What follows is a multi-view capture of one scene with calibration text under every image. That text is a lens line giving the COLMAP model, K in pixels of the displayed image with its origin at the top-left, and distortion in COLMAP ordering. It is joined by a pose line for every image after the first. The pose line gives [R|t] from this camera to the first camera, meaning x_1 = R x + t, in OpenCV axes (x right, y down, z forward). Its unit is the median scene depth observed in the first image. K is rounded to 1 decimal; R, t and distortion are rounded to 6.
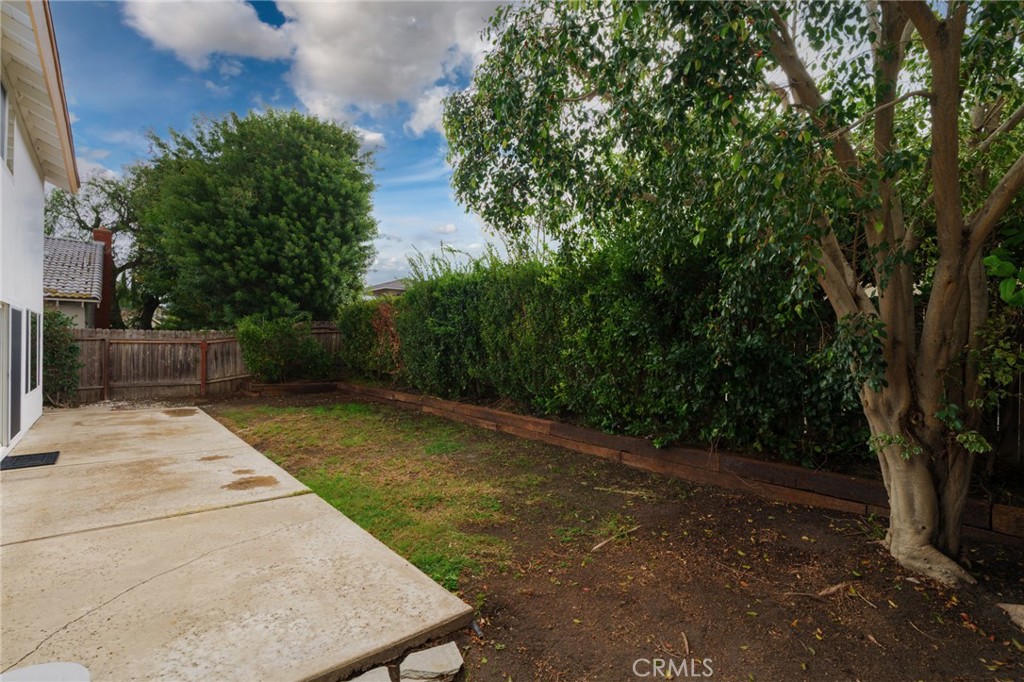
lens RADIAL K [[467.2, 0, 513.0], [0, 467.2, 345.4], [0, 0, 1]] dist [-0.004201, 0.001362]
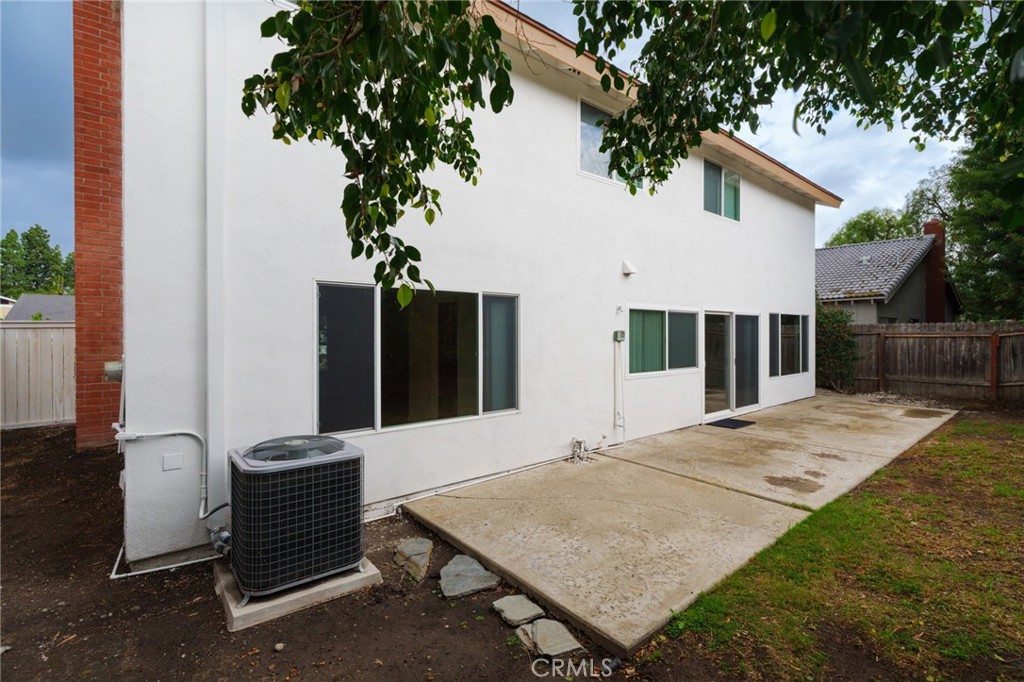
lens RADIAL K [[467.2, 0, 513.4], [0, 467.2, 338.1], [0, 0, 1]] dist [-0.004201, 0.001362]
pose [[-0.026713, -0.002329, -0.999640, 0.431876], [0.005186, 0.999984, -0.002468, -0.010378], [0.999630, -0.005250, -0.026700, 0.438007]]
